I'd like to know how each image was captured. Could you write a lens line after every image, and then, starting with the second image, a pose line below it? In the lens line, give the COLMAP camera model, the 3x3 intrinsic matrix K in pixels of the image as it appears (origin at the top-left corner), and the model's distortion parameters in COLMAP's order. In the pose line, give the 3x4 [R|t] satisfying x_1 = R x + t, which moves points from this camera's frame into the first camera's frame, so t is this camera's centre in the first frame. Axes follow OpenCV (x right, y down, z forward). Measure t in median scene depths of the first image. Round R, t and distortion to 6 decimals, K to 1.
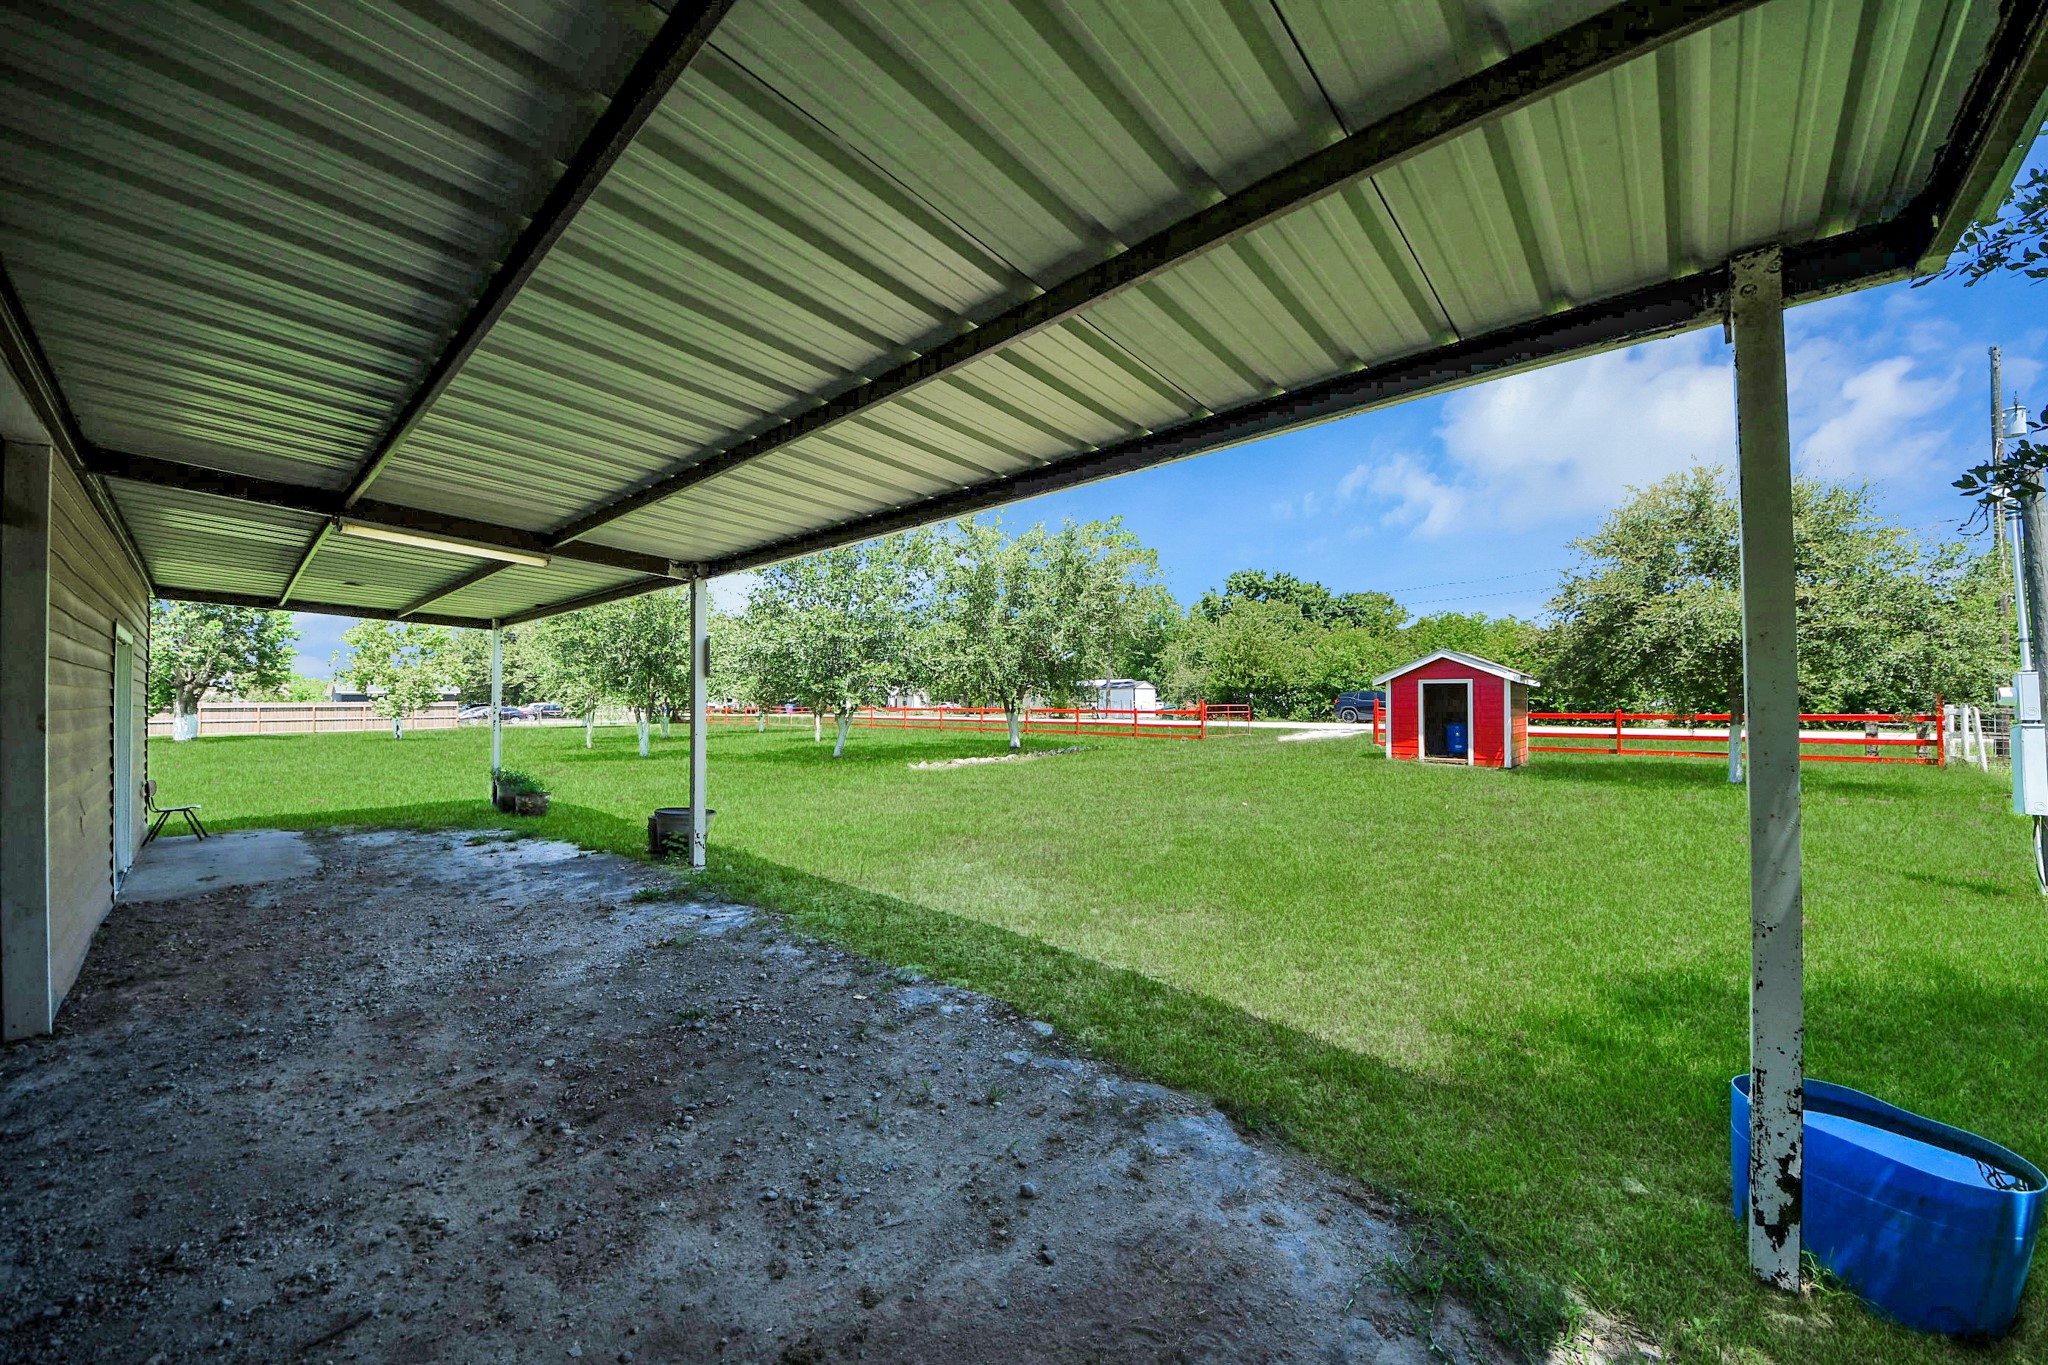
lens RADIAL K [[733.7, 0, 1015.3], [0, 733.7, 689.6], [0, 0, 1]] dist [0.033989, -0.018197]
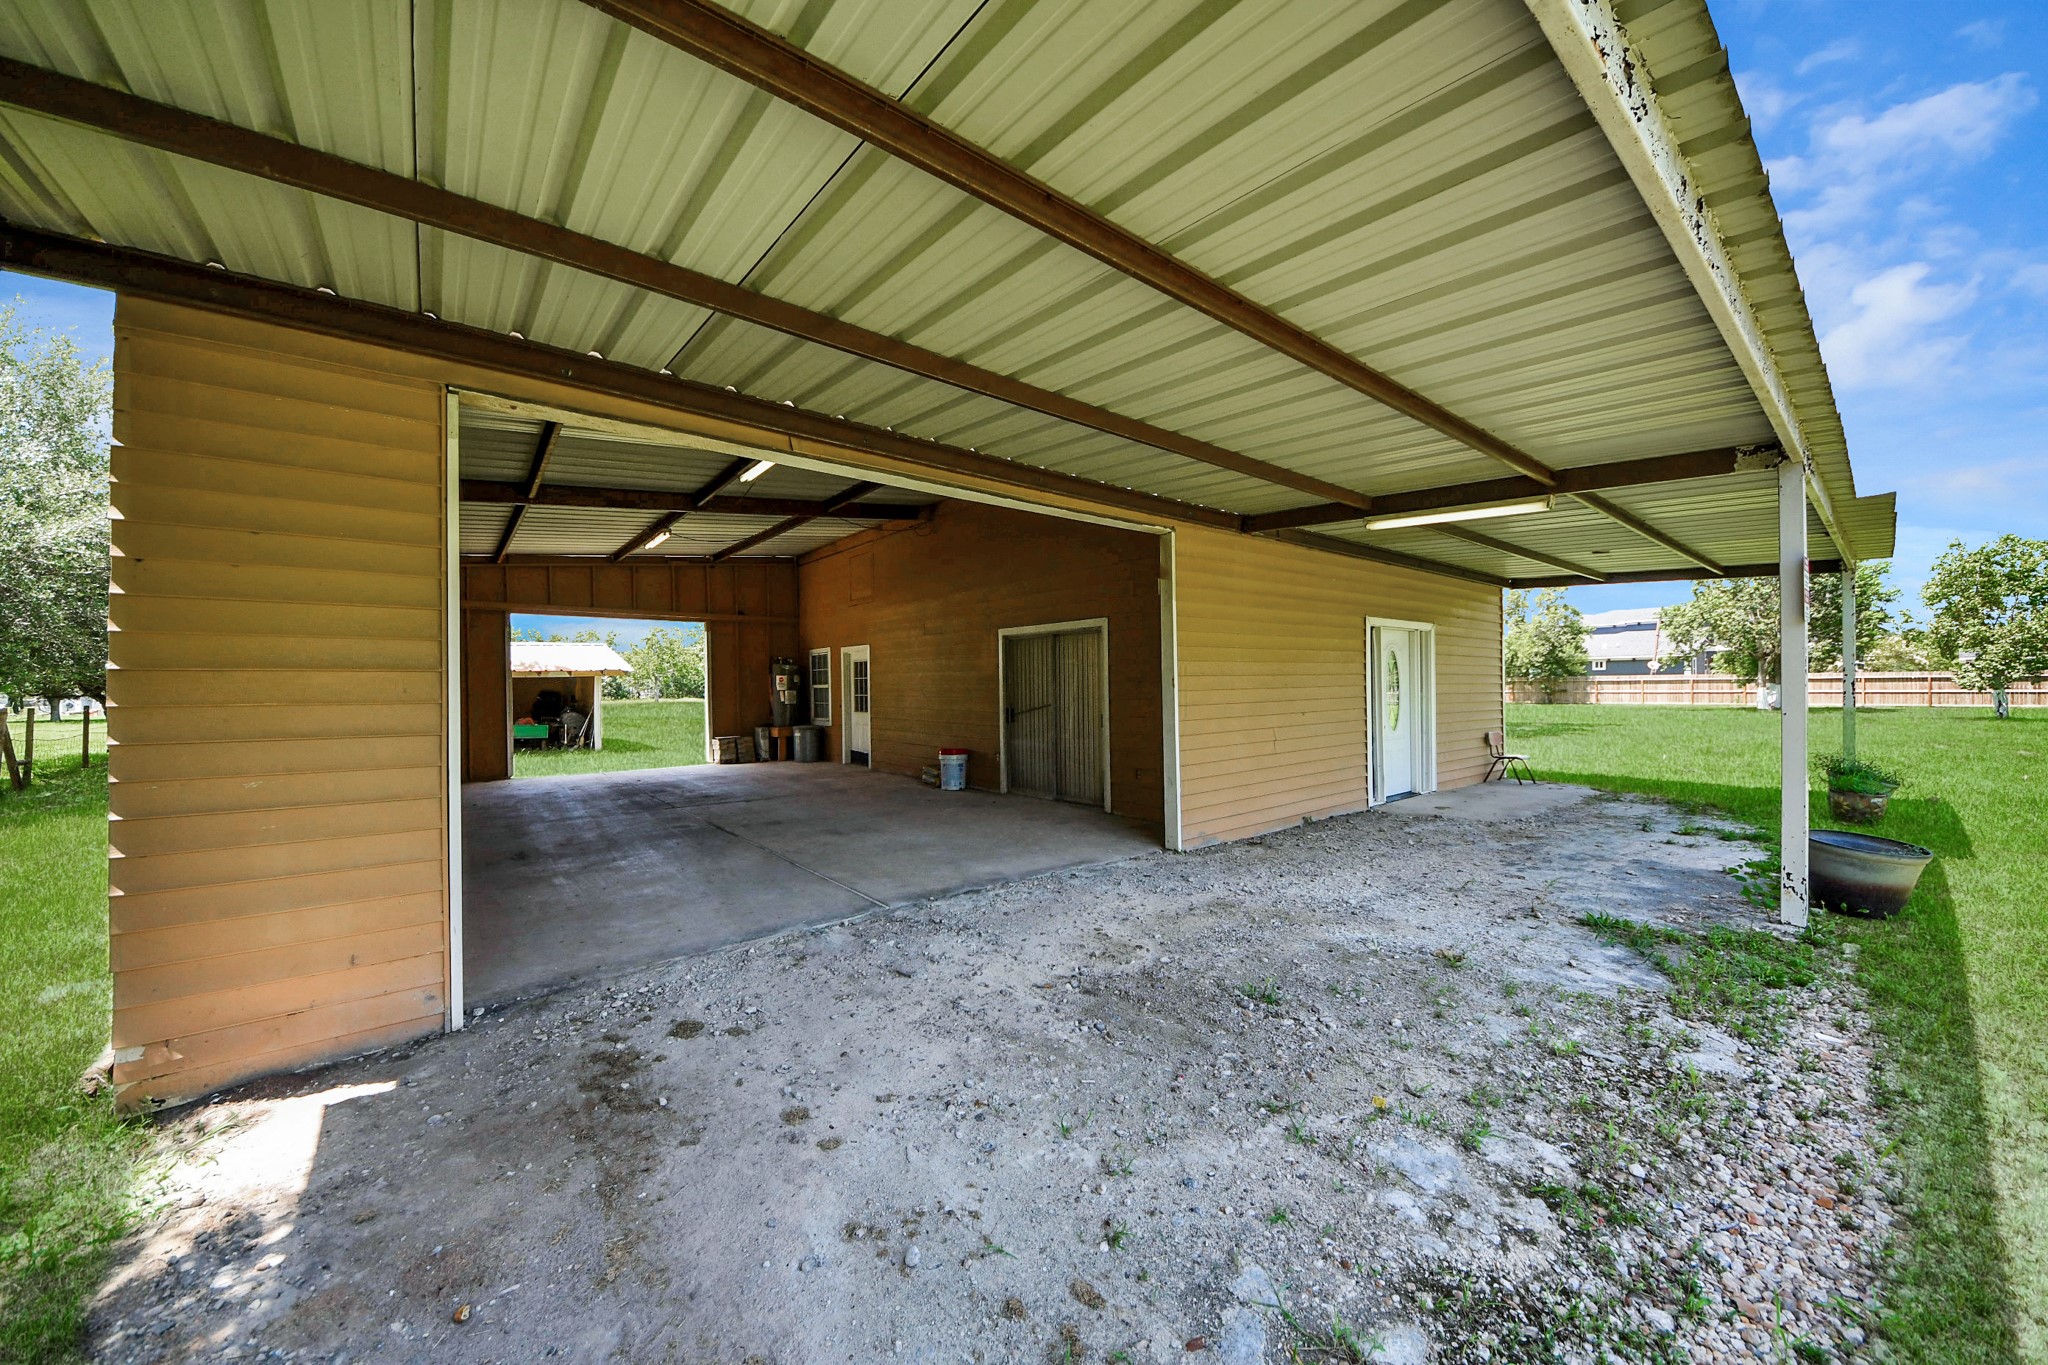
lens RADIAL K [[733.7, 0, 1015.3], [0, 733.7, 689.6], [0, 0, 1]] dist [0.033989, -0.018197]
pose [[-0.164319, 0.013024, -0.986321, 0.469053], [0.023363, 0.999684, 0.009309, 0.031250], [0.986131, -0.021513, -0.164571, 0.750327]]
